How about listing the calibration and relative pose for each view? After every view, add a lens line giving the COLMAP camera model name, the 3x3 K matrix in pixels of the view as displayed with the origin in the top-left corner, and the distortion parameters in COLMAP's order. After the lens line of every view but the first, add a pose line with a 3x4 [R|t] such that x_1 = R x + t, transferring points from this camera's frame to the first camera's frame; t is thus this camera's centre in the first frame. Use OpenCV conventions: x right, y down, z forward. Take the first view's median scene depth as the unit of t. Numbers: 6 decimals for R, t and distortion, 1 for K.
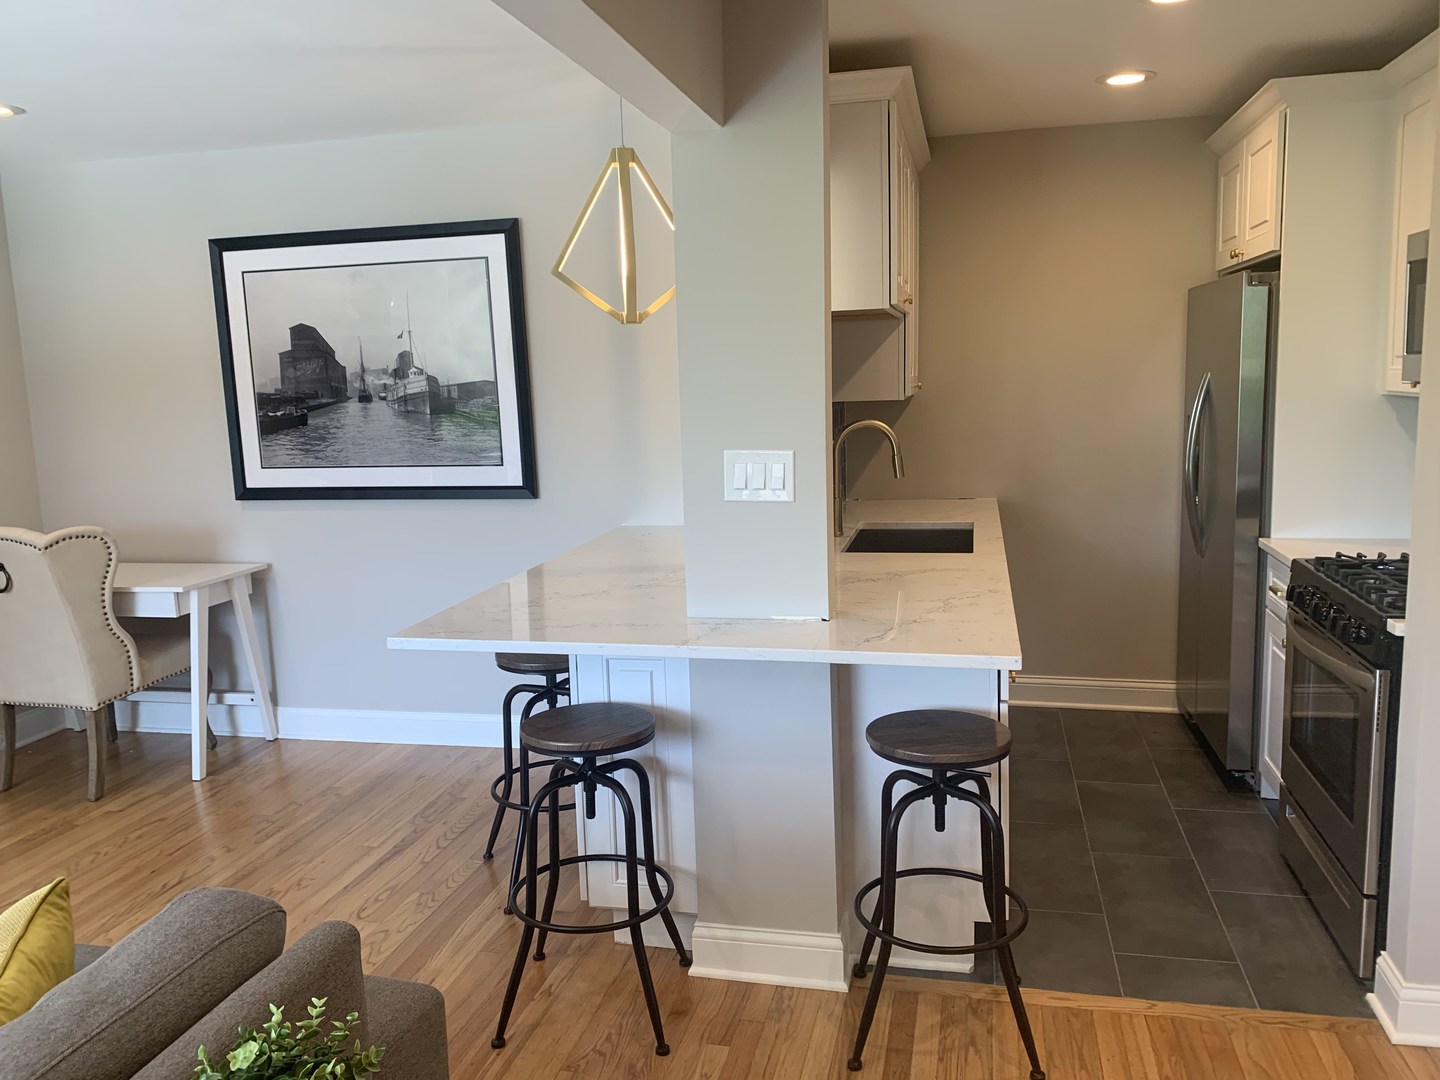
lens RADIAL K [[1091.5, 0, 715.1], [0, 1091.5, 515.7], [0, 0, 1]] dist [0.071997, -0.104856]
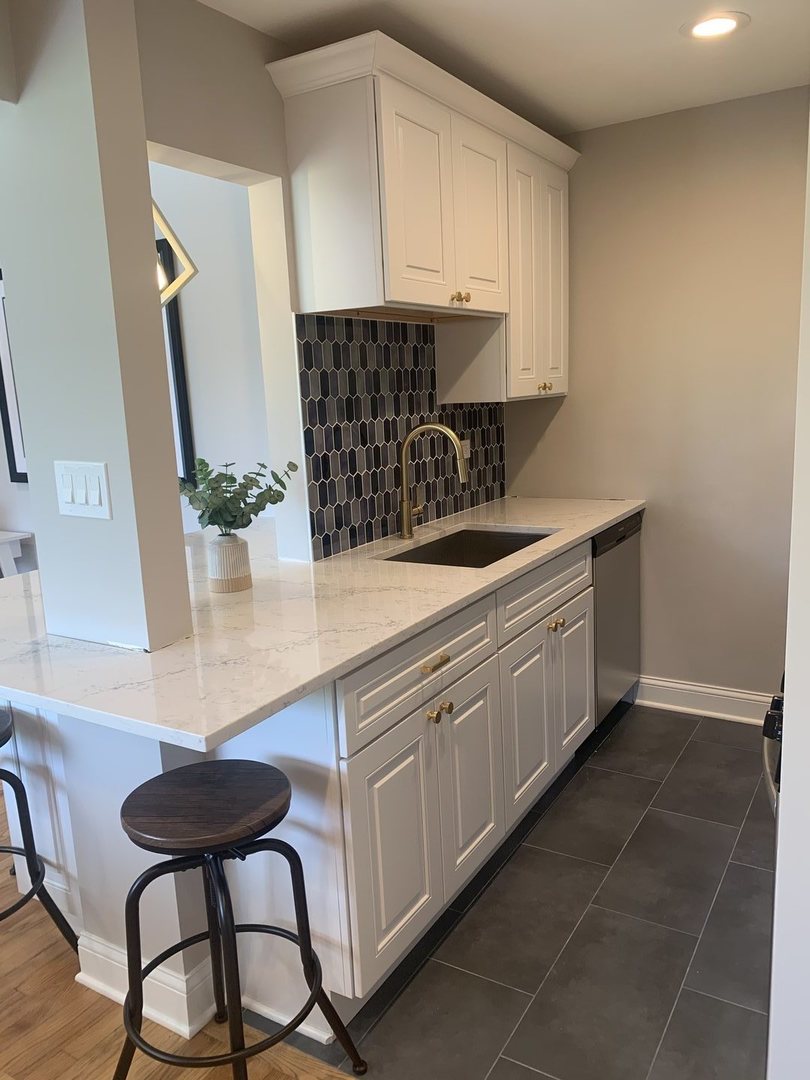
lens RADIAL K [[818.6, 0, 422.1], [0, 818.6, 526.6], [0, 0, 1]] dist [0.071997, -0.104856]
pose [[0.951768, 0.041875, -0.303948, 0.494677], [-0.025219, 0.997968, 0.058520, -0.050379], [0.305781, -0.048032, 0.950890, 0.401253]]
